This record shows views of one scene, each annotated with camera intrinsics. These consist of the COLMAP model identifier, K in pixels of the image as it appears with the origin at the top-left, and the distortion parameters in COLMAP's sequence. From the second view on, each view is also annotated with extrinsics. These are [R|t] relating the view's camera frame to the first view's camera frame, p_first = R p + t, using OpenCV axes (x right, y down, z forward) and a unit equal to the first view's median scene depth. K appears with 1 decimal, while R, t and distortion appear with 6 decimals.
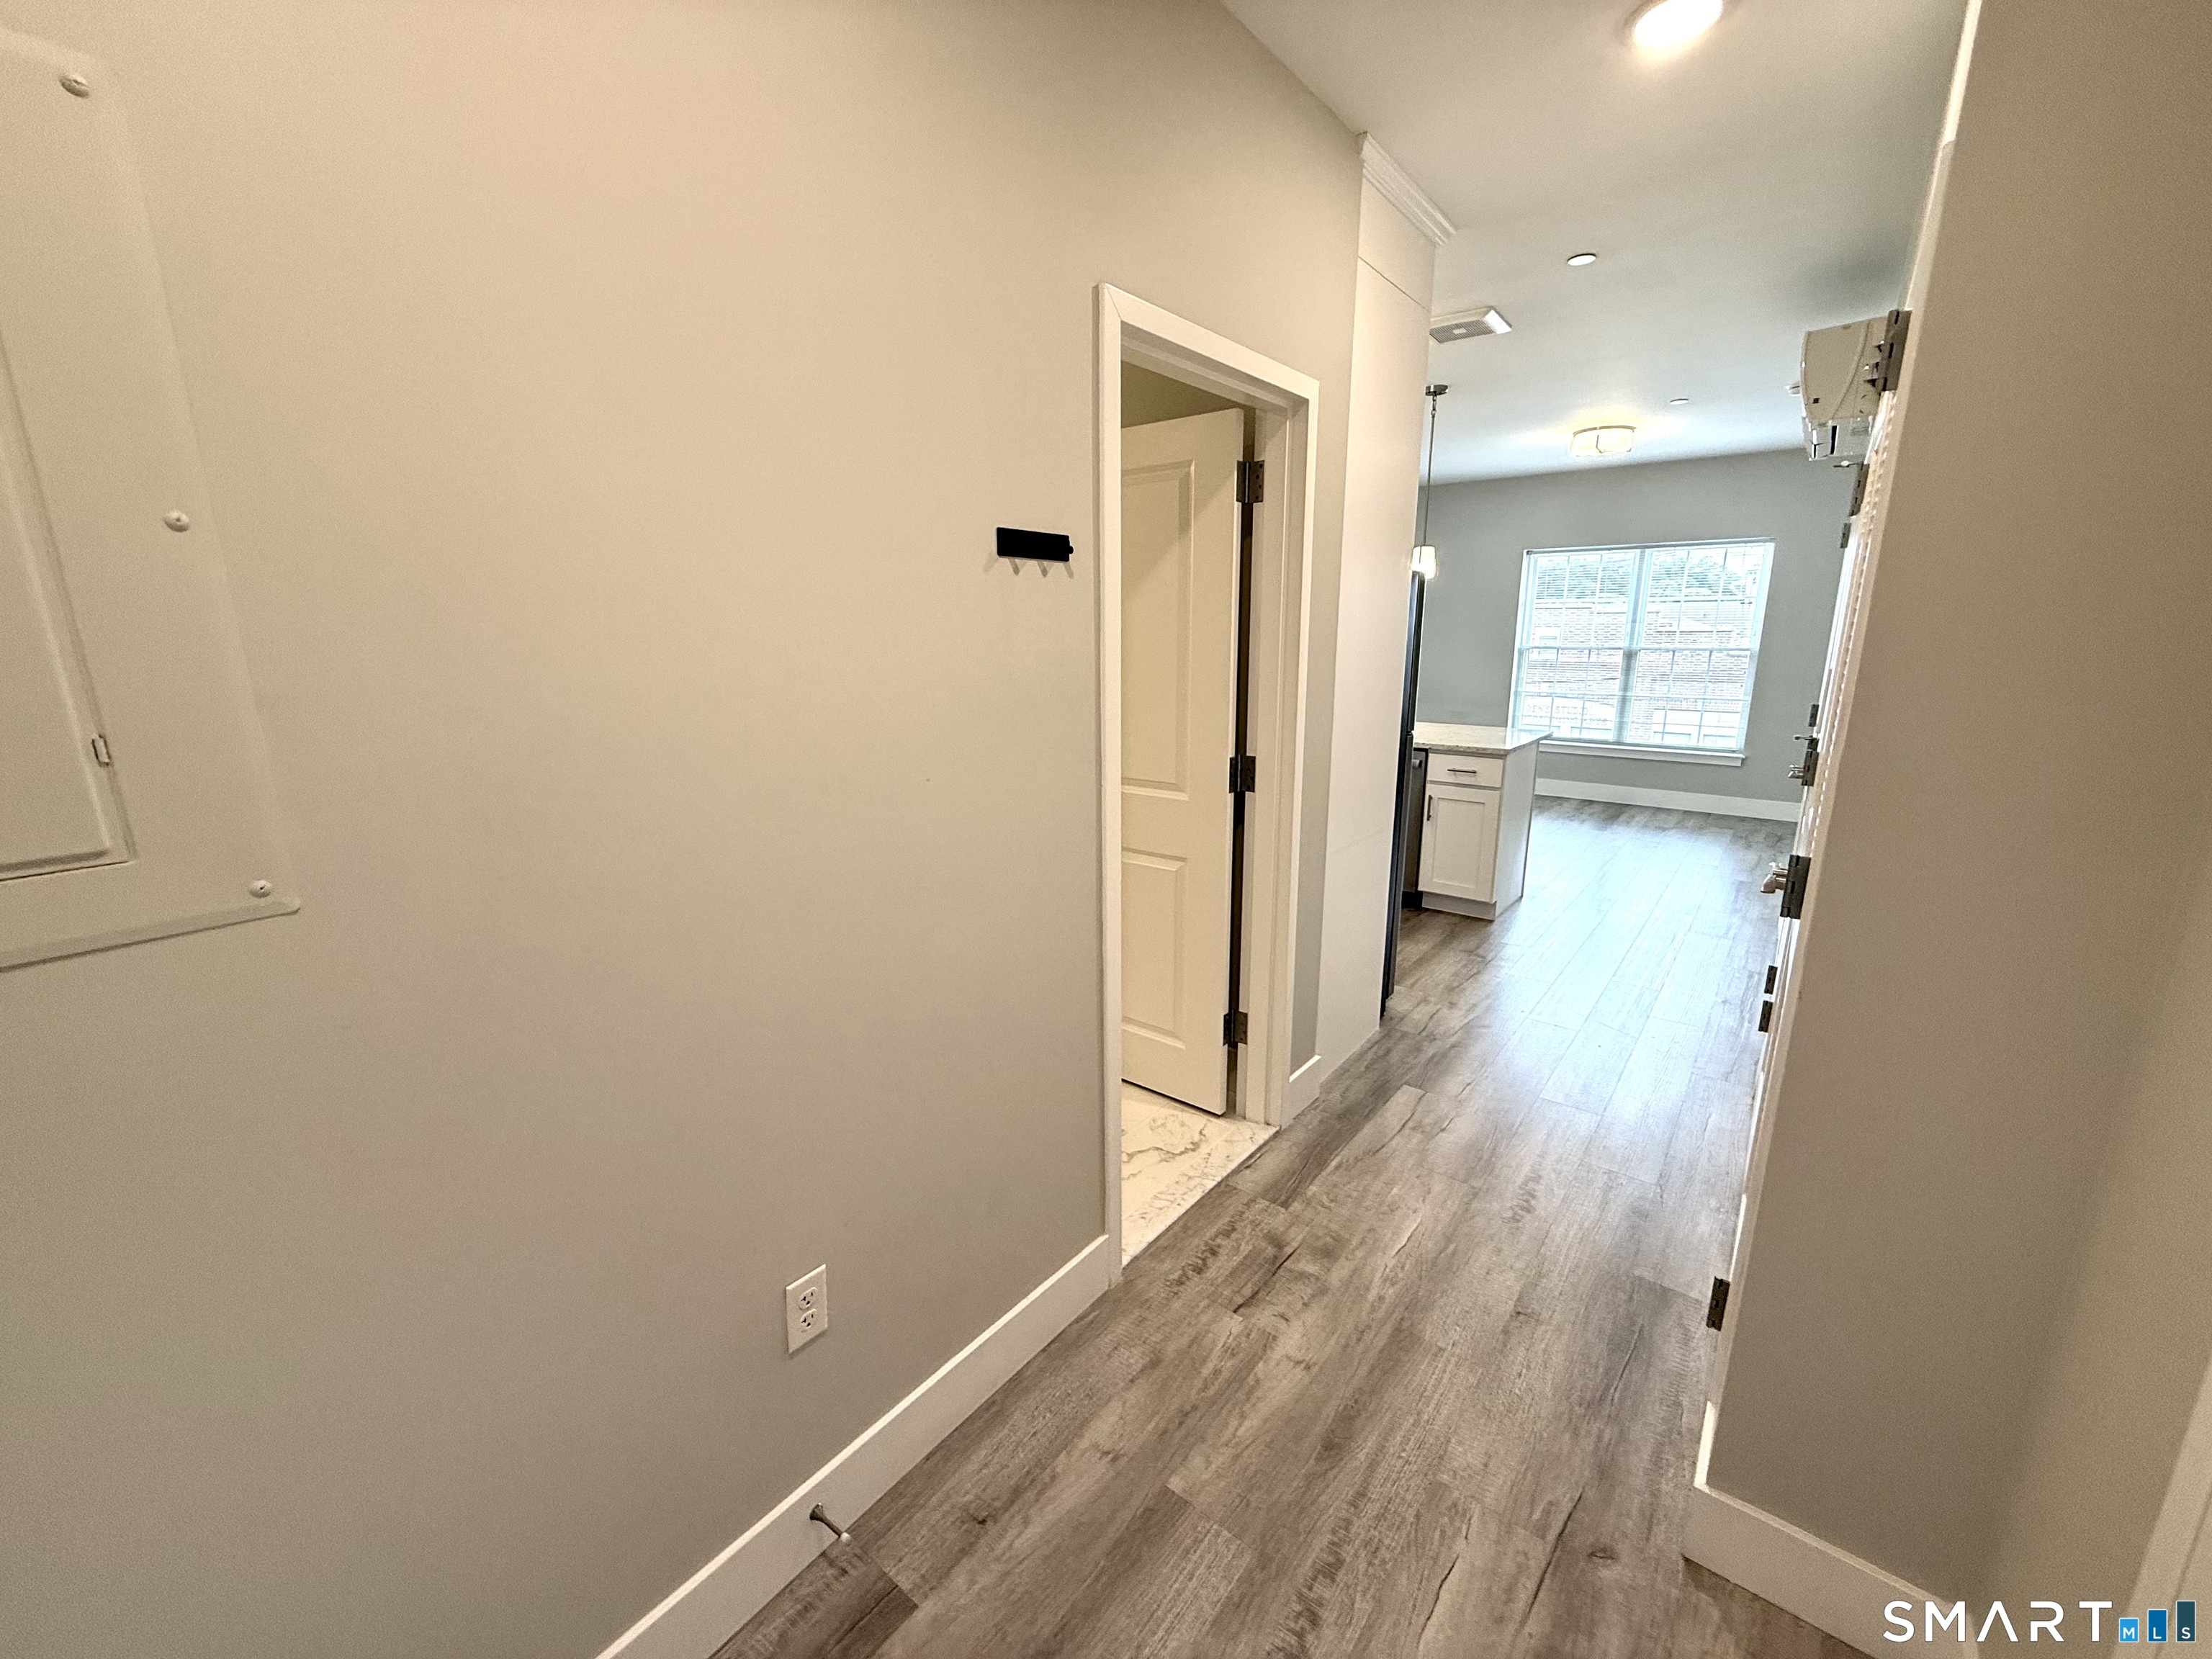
lens RADIAL K [[880.8, 0, 1098.1], [0, 880.8, 826.9], [0, 0, 1]] dist [-0.000551, -0.000255]
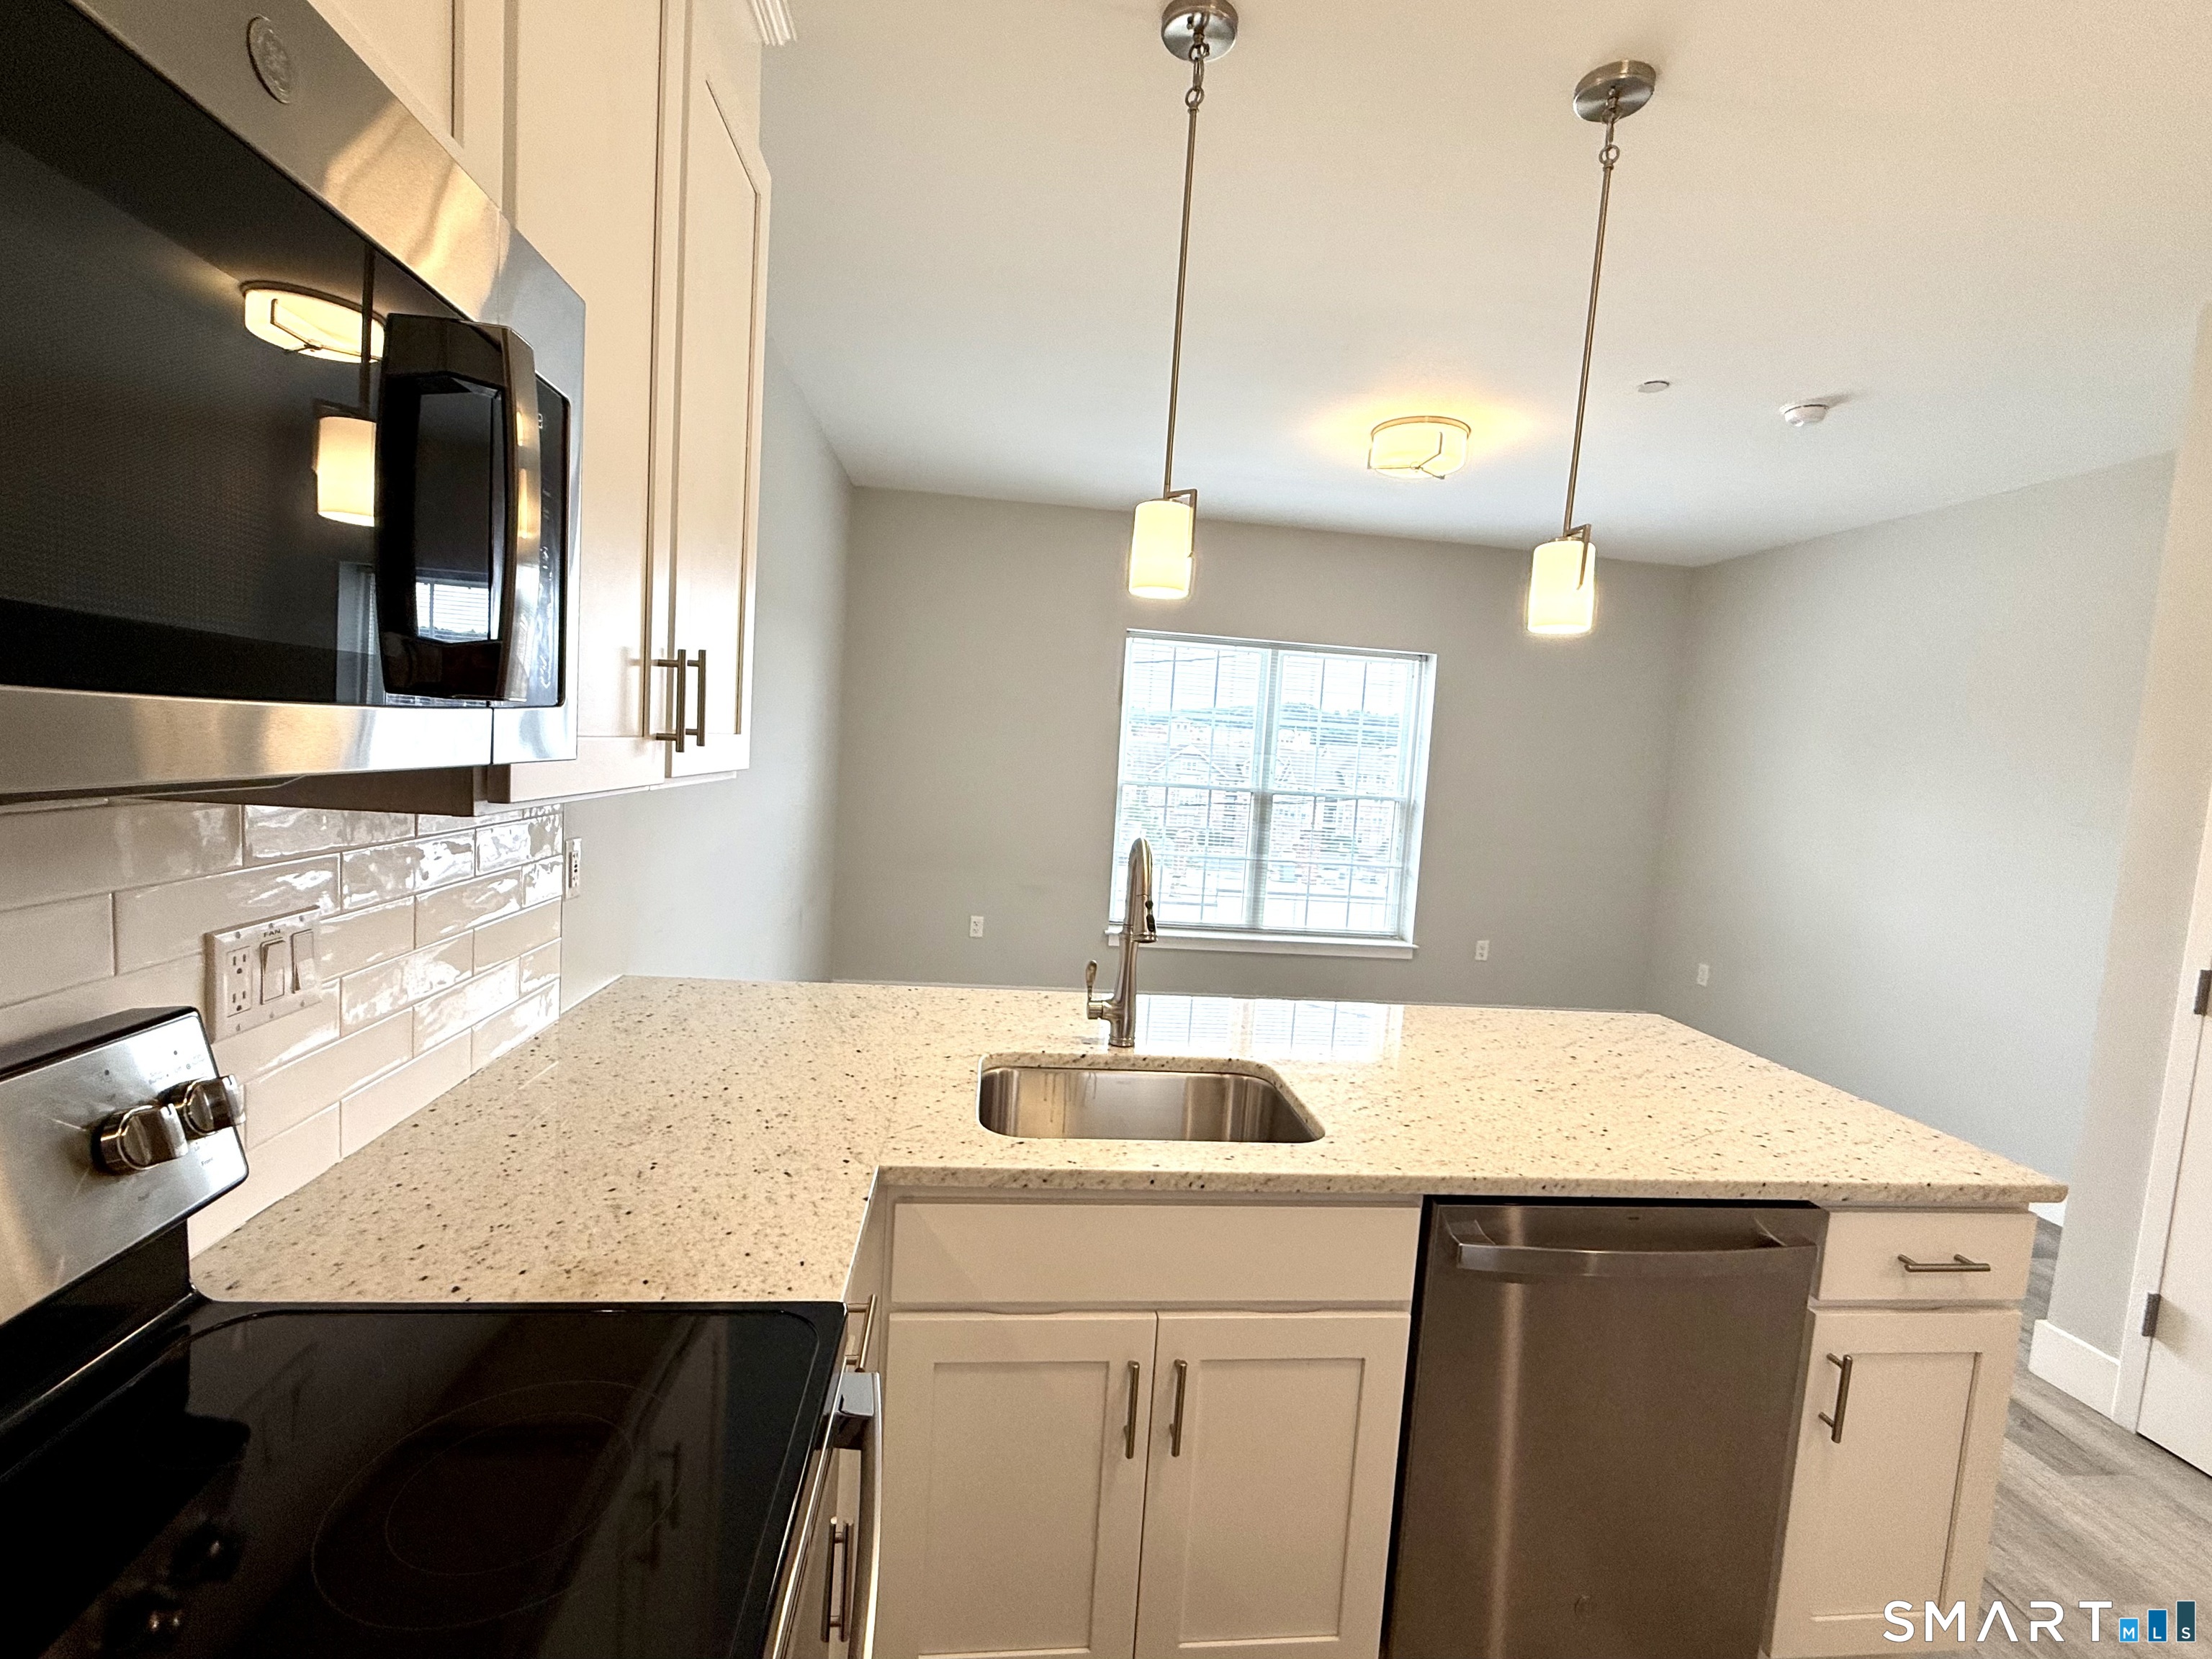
lens RADIAL K [[966.3, 0, 1106.0], [0, 966.3, 829.5], [0, 0, 1]] dist [0.001707, 0.000087]
pose [[0.695016, -0.006371, 0.718966, -0.048974], [0.087836, 0.993223, -0.076108, -0.439419], [-0.713608, 0.116047, 0.690866, 1.990327]]
